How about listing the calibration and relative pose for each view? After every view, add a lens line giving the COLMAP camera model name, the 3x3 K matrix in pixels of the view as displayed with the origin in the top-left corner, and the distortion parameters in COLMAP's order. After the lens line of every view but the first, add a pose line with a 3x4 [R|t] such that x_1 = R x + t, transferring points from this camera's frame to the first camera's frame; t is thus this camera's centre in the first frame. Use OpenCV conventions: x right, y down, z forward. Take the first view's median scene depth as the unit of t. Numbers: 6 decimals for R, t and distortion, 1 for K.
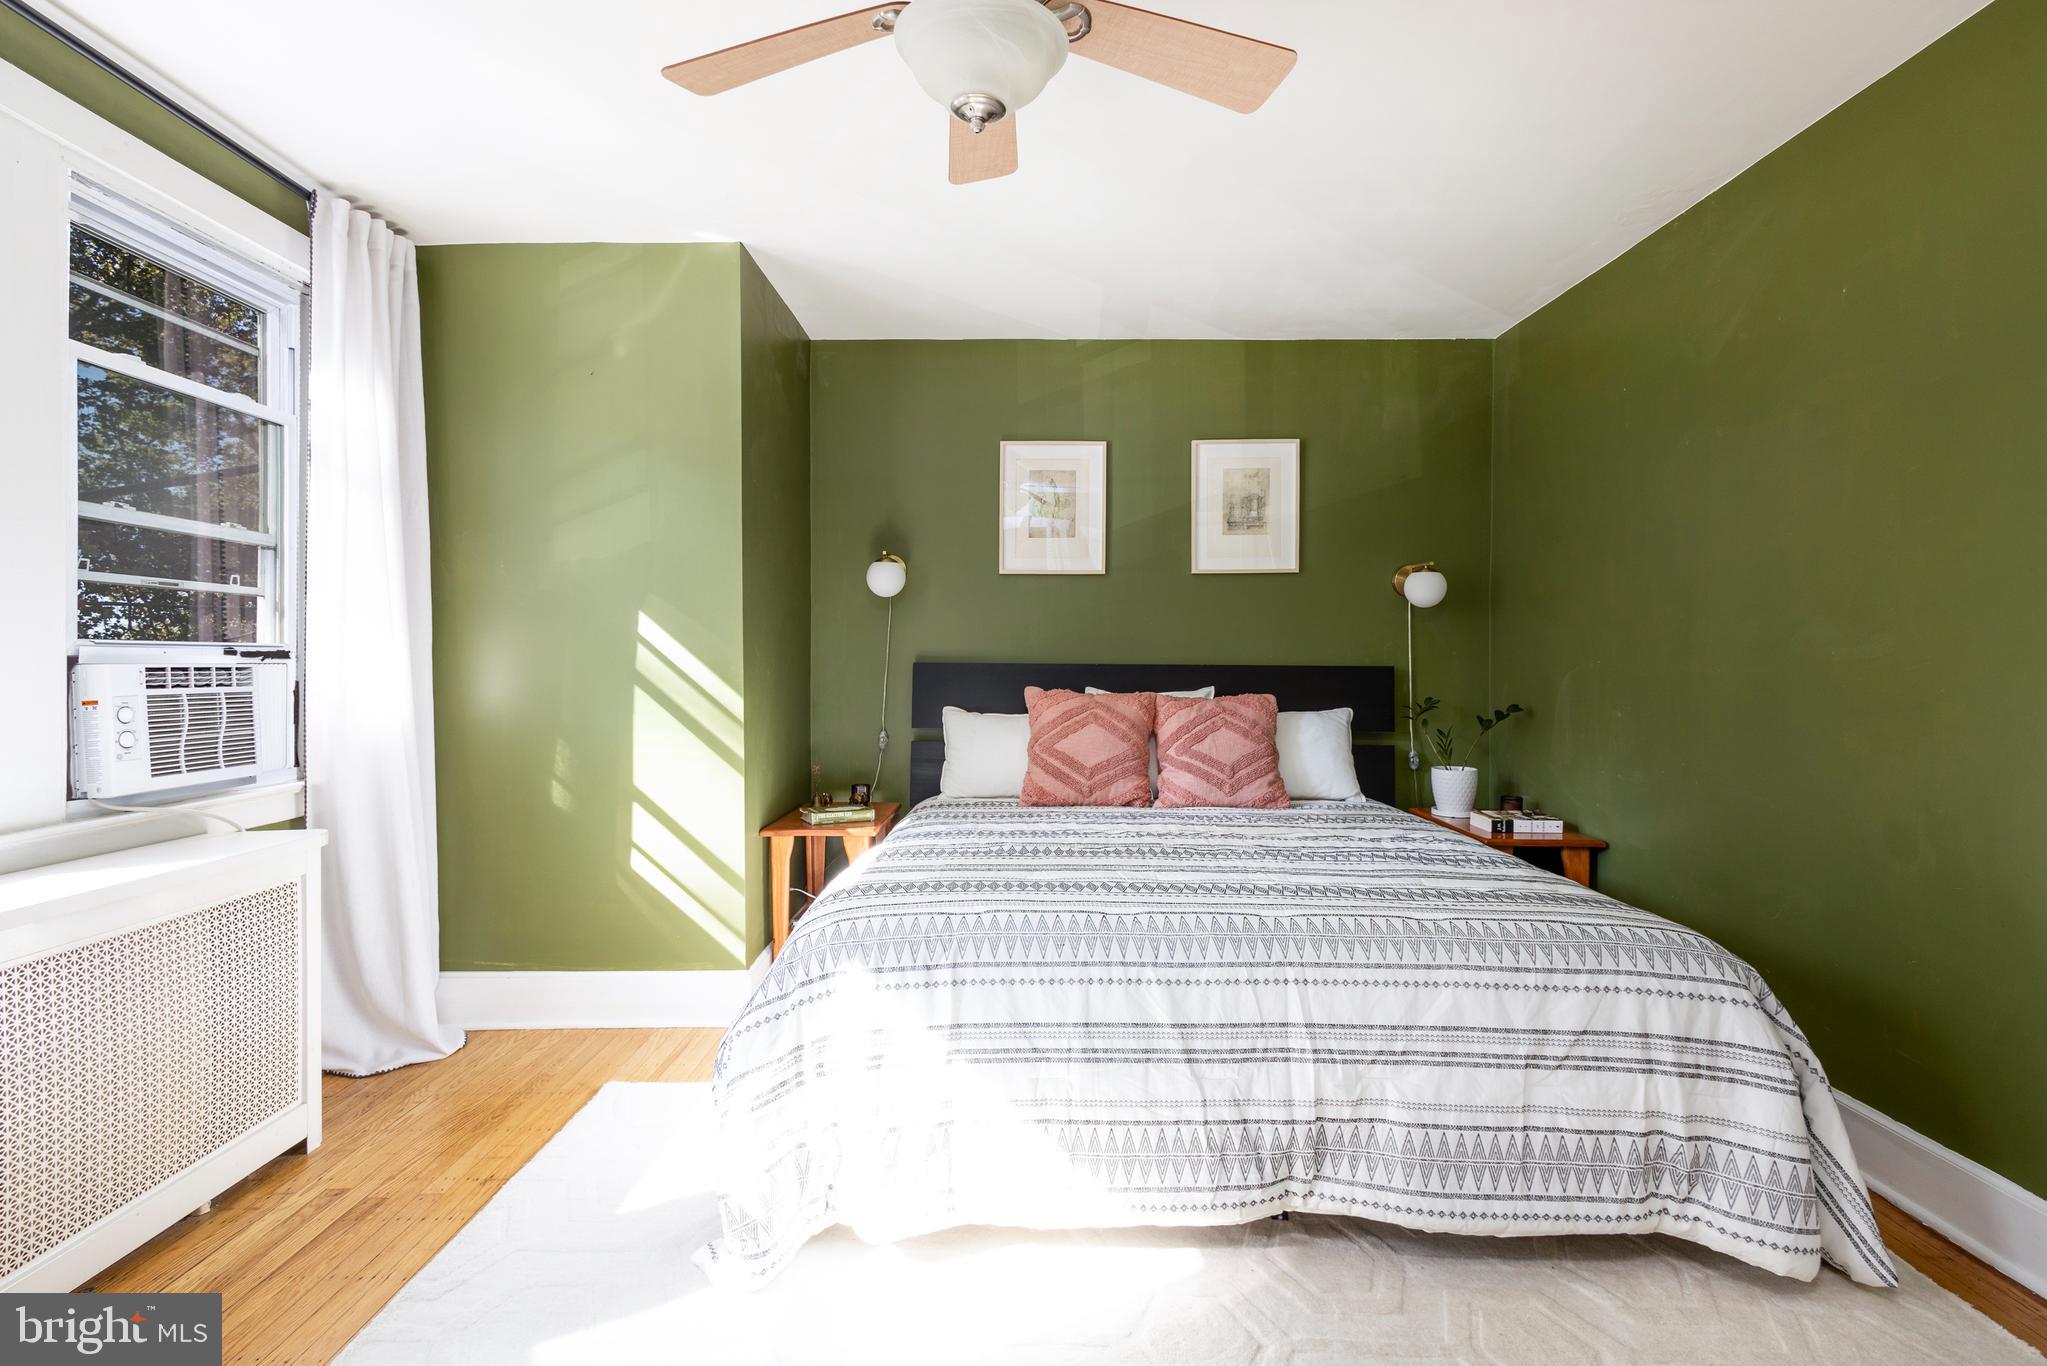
lens RADIAL K [[955.1, 0, 1021.9], [0, 955.1, 652.6], [0, 0, 1]] dist [0.008604, -0.000799]
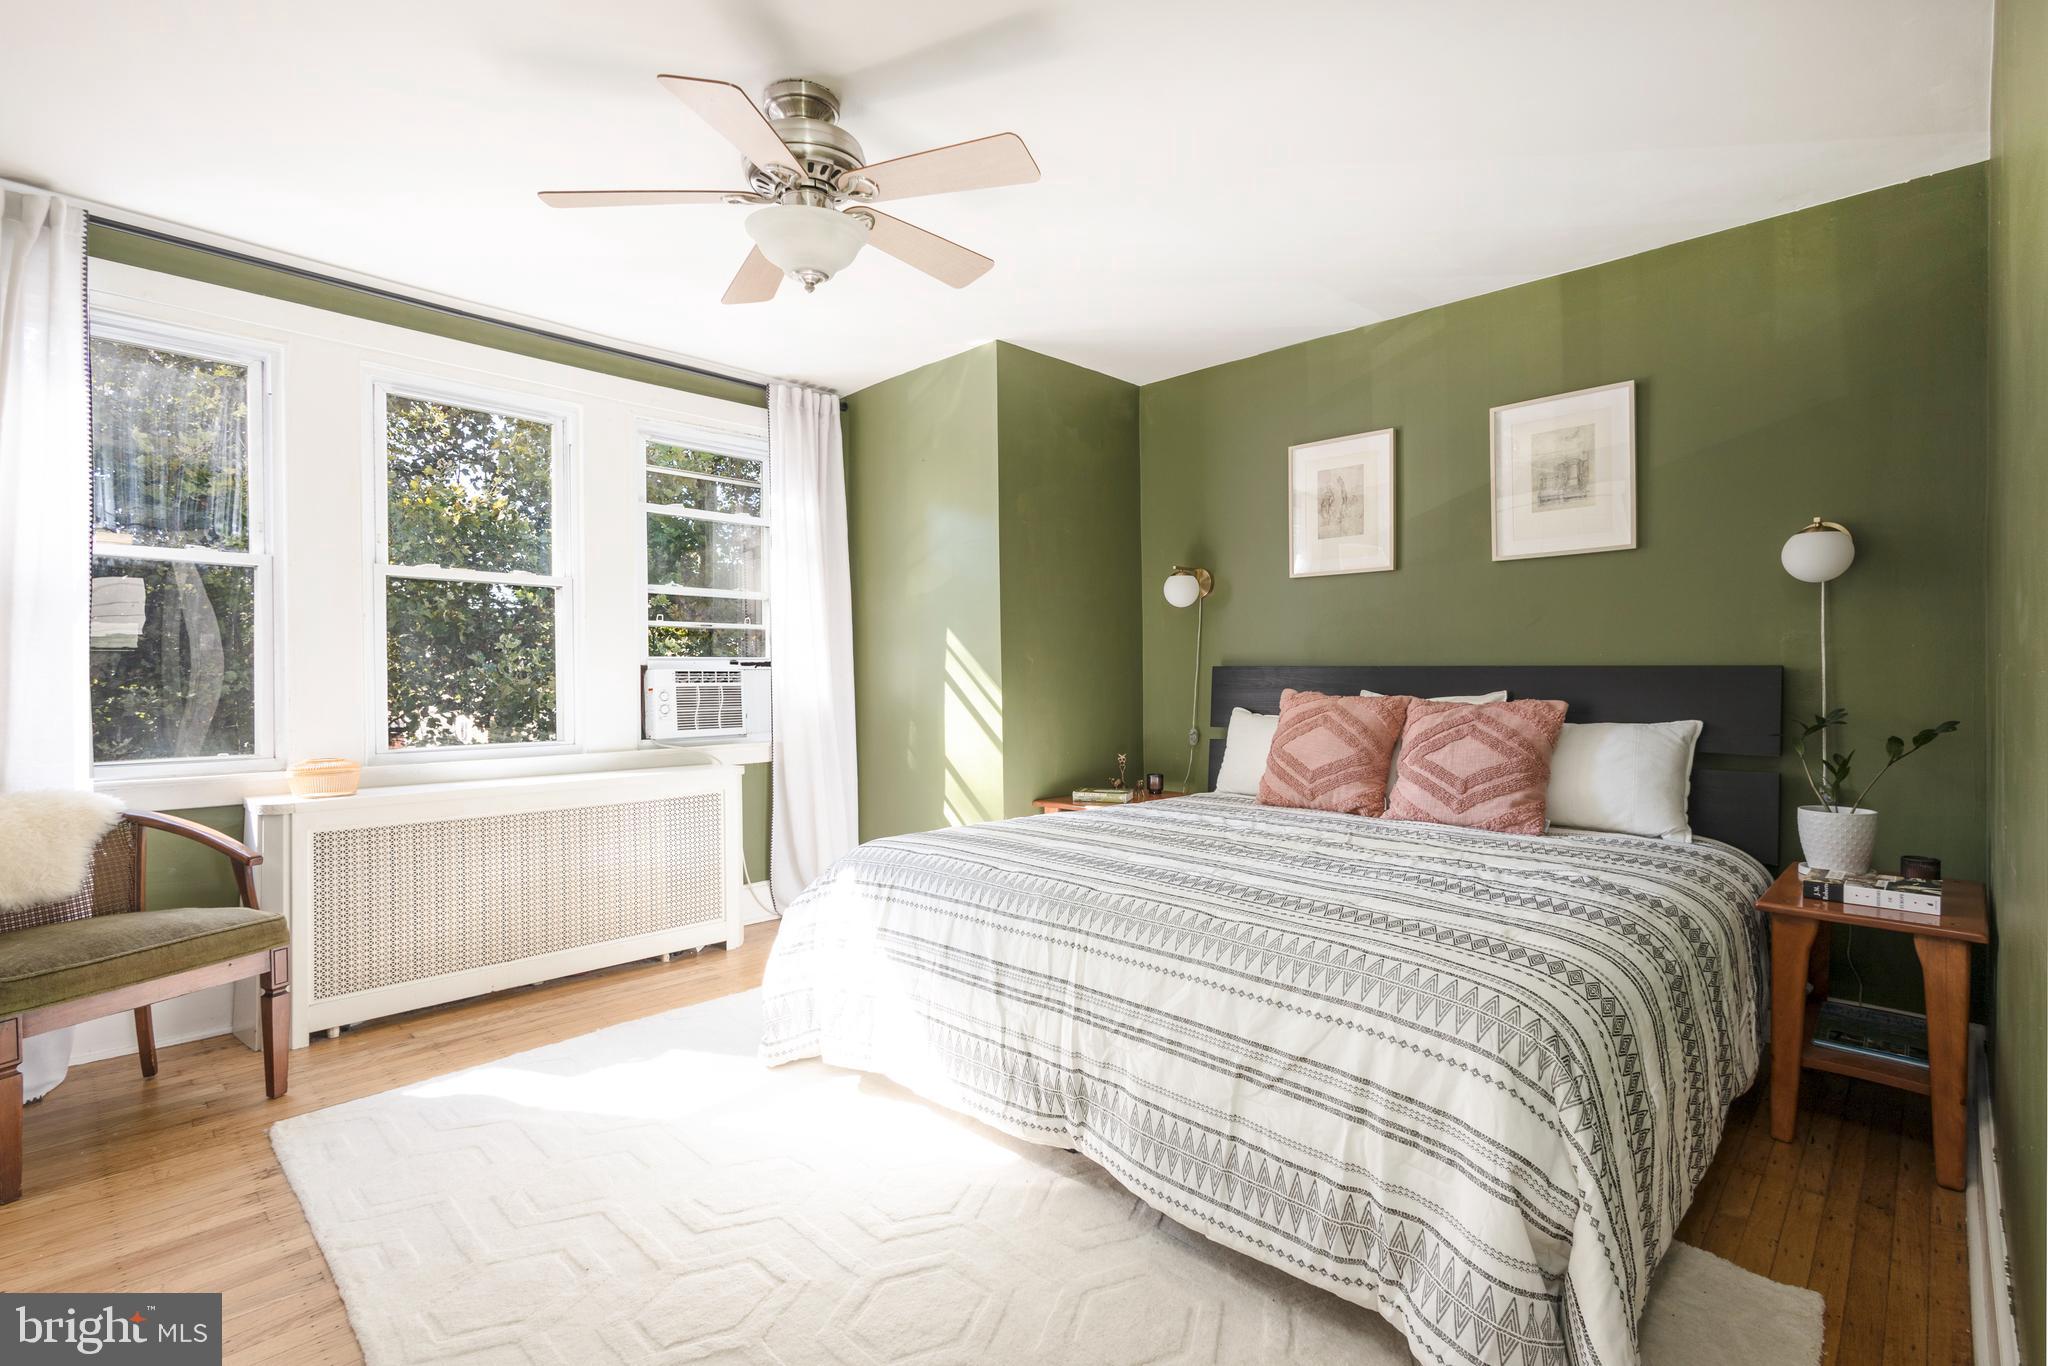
lens RADIAL K [[950.9, 0, 1022.6], [0, 950.9, 672.3], [0, 0, 1]] dist [0.007476, -0.000138]
pose [[0.722372, -0.004771, -0.691488, 0.998575], [0.011953, 0.999913, 0.005587, 0.018436], [0.691402, -0.012301, 0.722366, 0.160251]]
